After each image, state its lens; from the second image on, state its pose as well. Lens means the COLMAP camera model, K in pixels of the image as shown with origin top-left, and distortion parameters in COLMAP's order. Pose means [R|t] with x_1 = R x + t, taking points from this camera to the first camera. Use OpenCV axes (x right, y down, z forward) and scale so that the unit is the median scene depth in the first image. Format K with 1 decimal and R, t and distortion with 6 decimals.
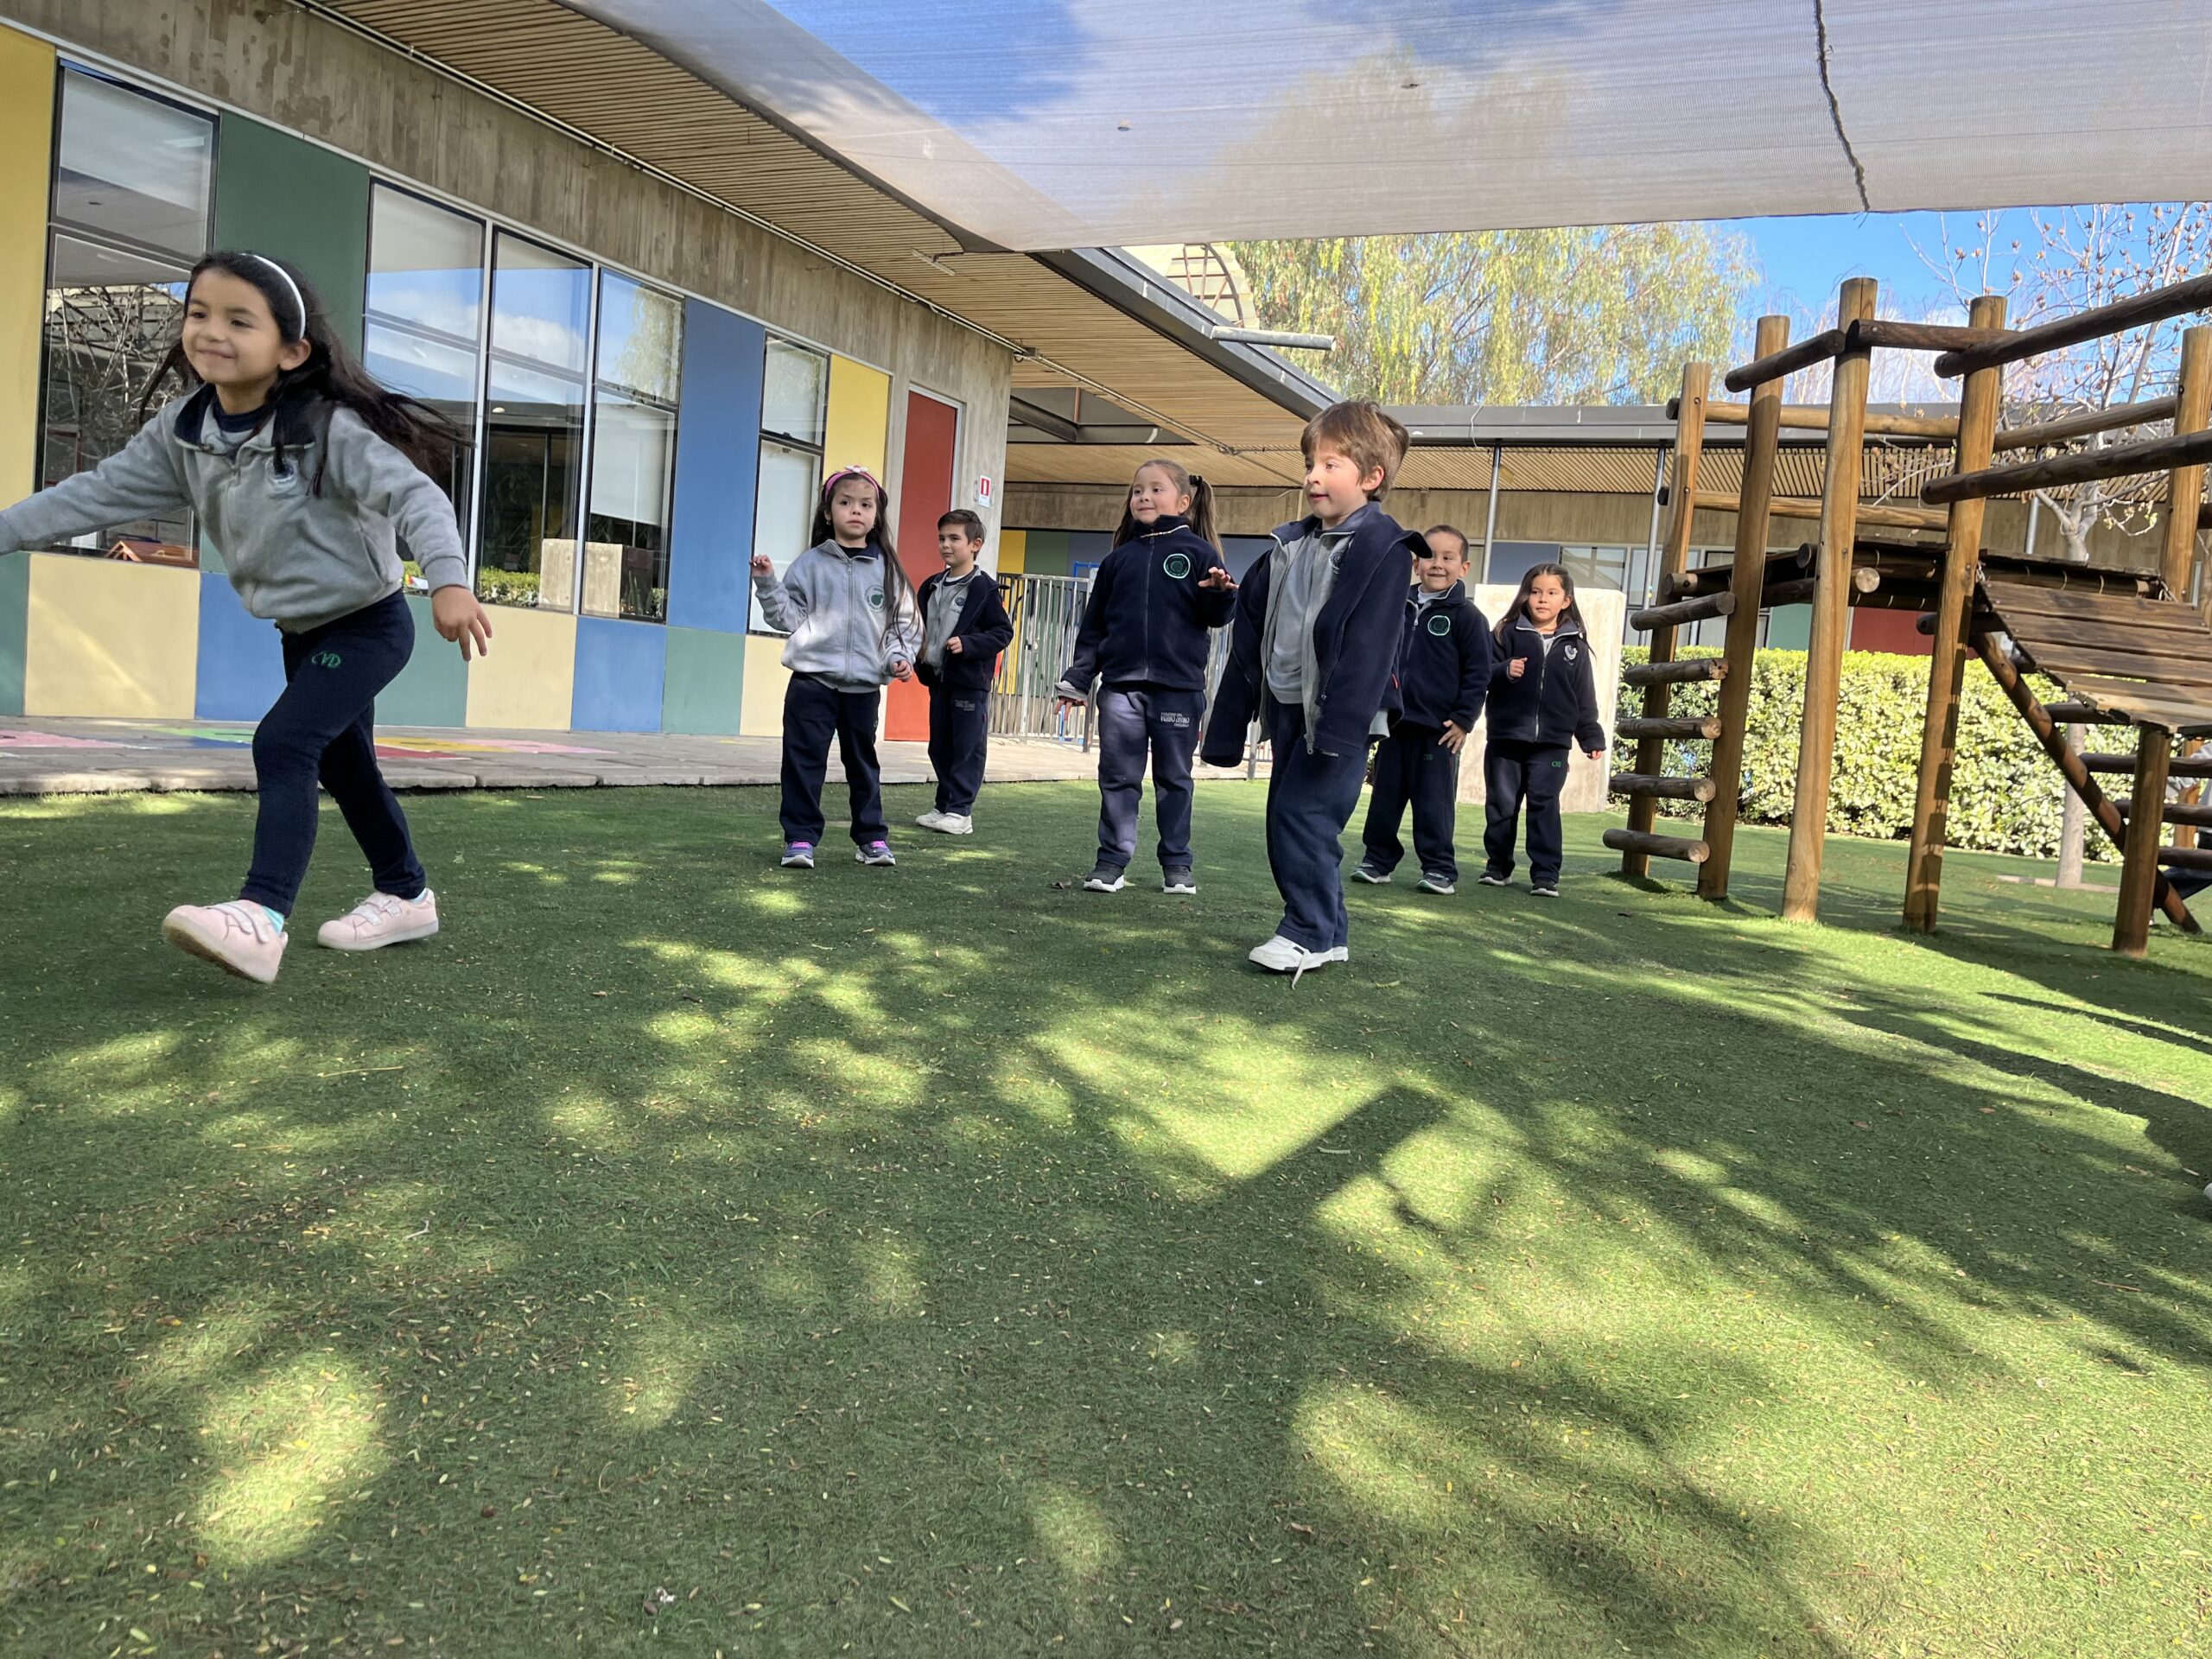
lens RADIAL K [[1661.7, 0, 1095.2], [0, 1661.7, 803.4], [0, 0, 1]] dist [0.082247, -0.111450]
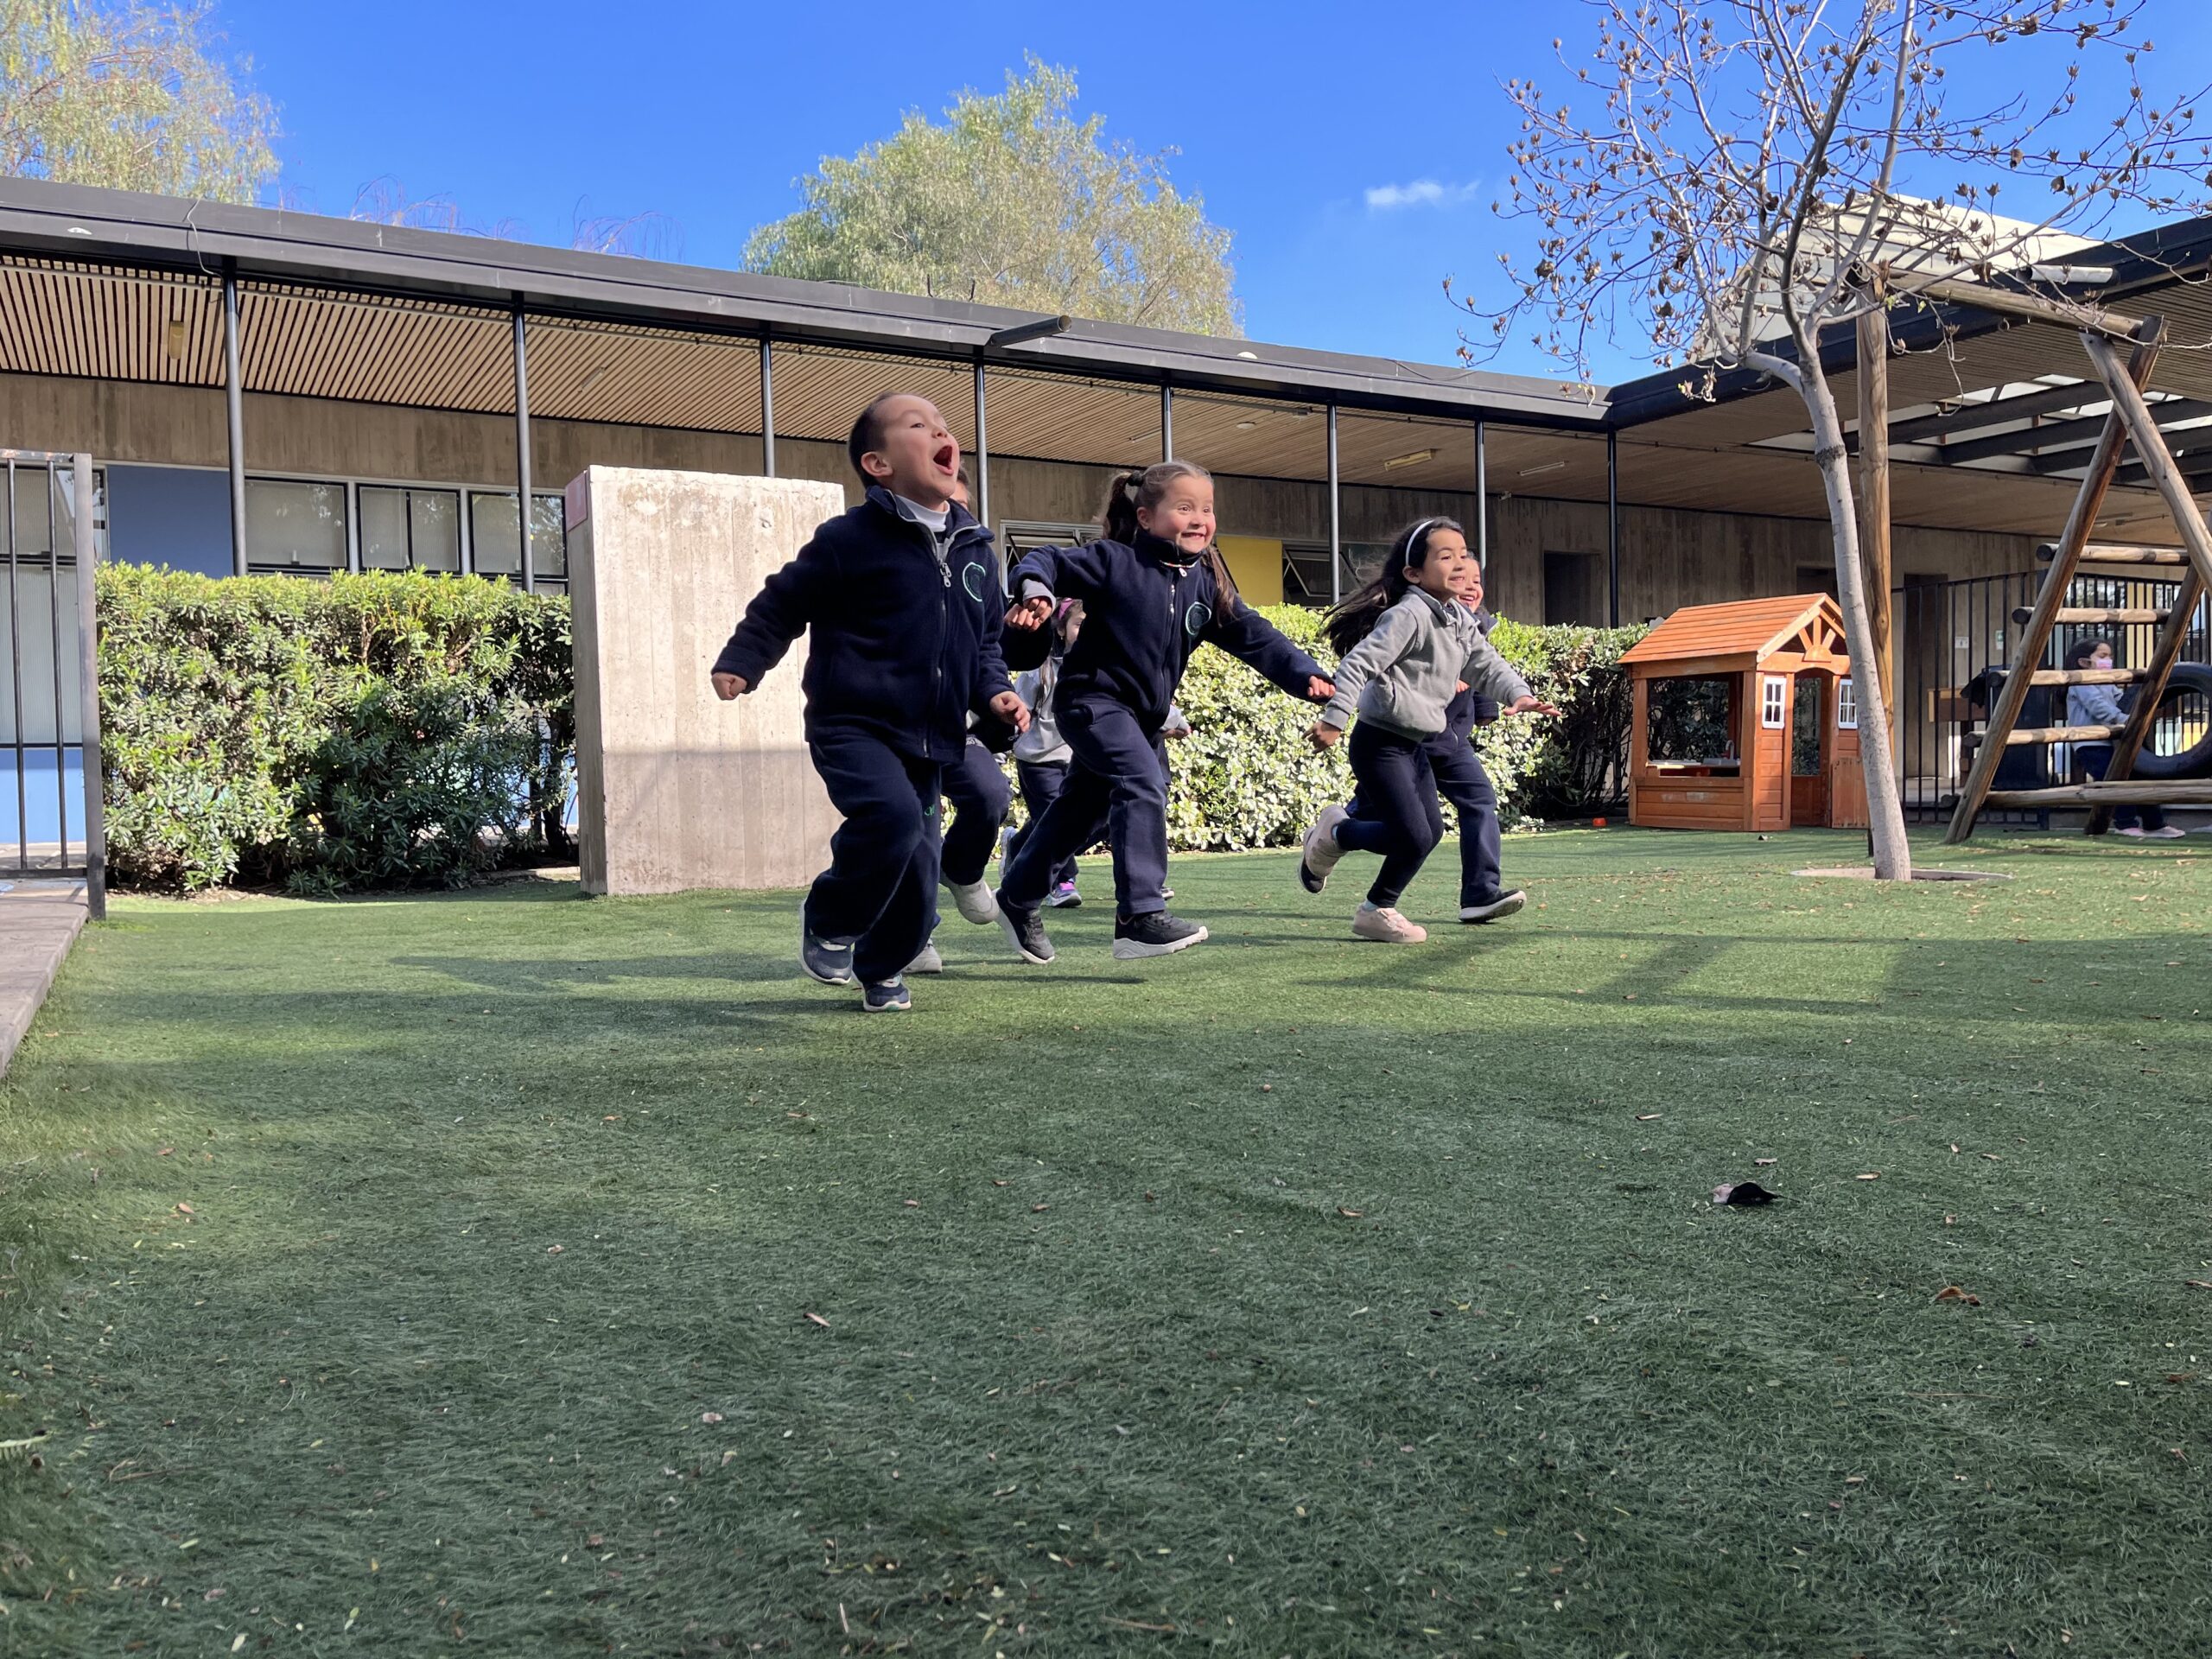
lens RADIAL K [[1673.7, 0, 1112.7], [0, 1673.7, 796.3], [0, 0, 1]] dist [0.086270, -0.106694]
pose [[0.566252, -0.105017, 0.817515, -0.112034], [0.121519, 0.991648, 0.043215, -0.033769], [-0.815225, 0.074873, 0.574284, 0.578362]]
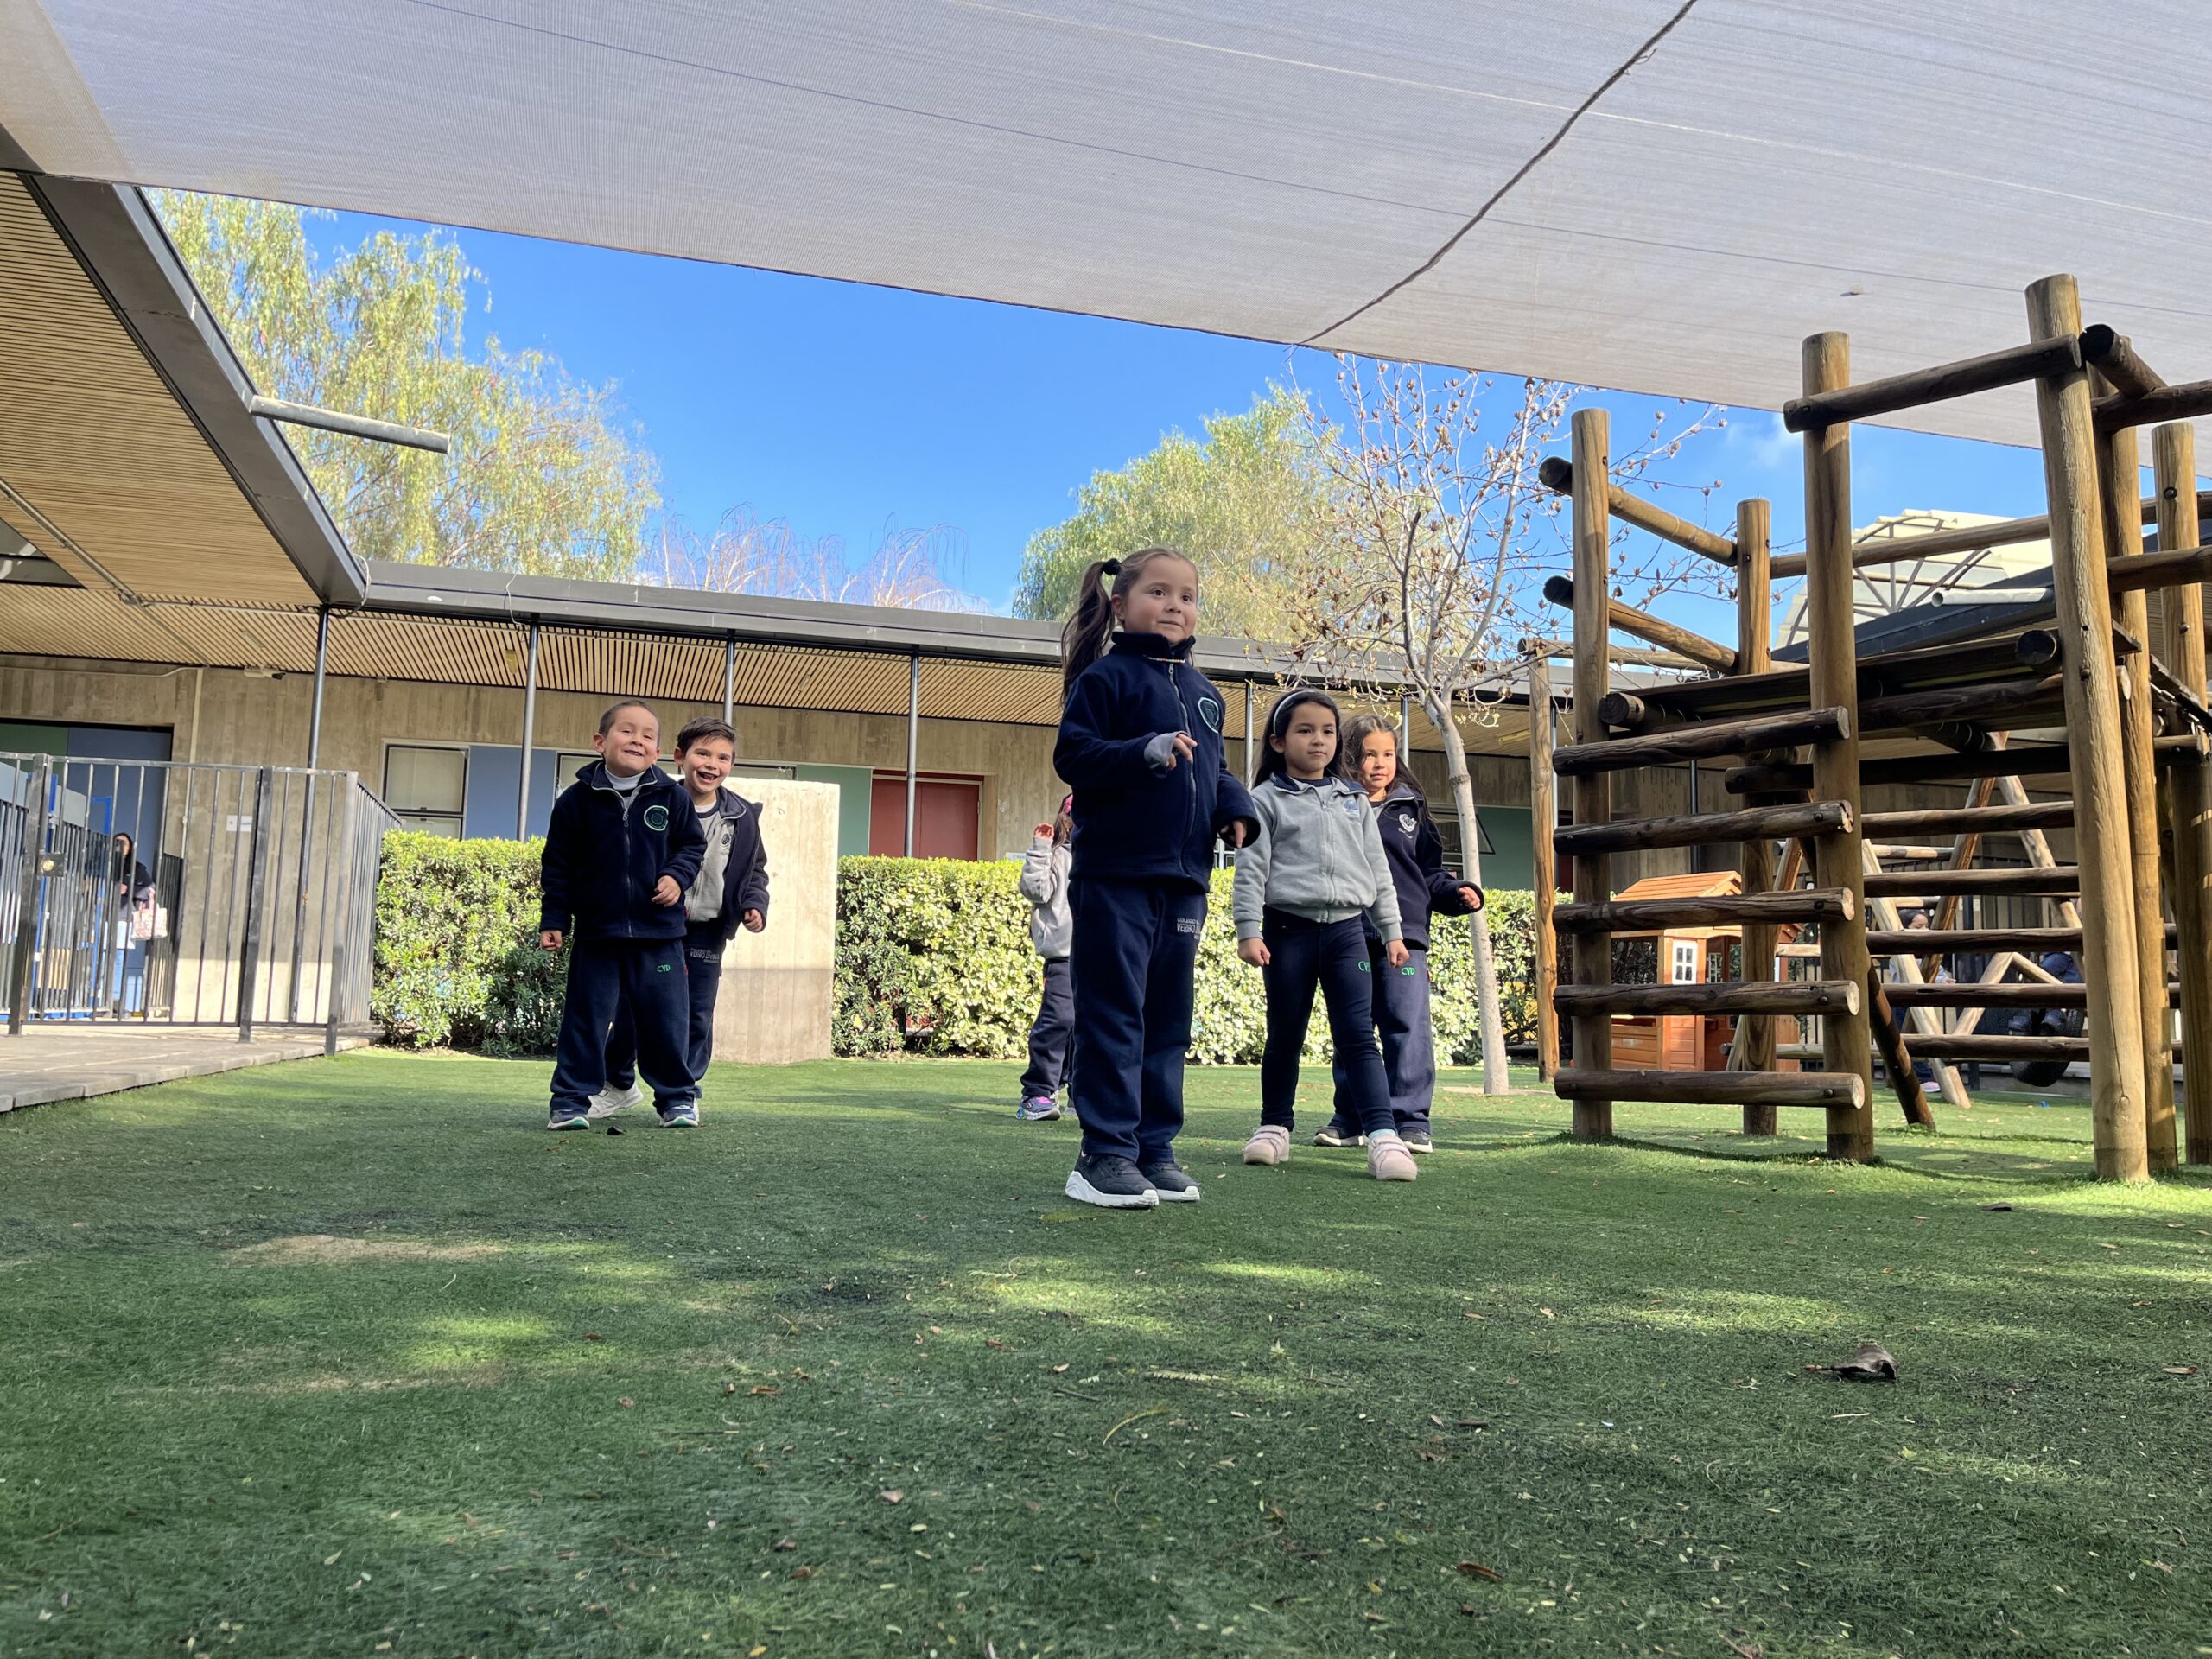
lens RADIAL K [[1661.7, 0, 1095.2], [0, 1661.7, 803.4], [0, 0, 1]] dist [0.082247, -0.111450]
pose [[0.743301, 0.016885, 0.668745, -0.138830], [0.080970, 0.990061, -0.114995, -0.012619], [-0.664039, 0.139624, 0.734545, 0.301945]]
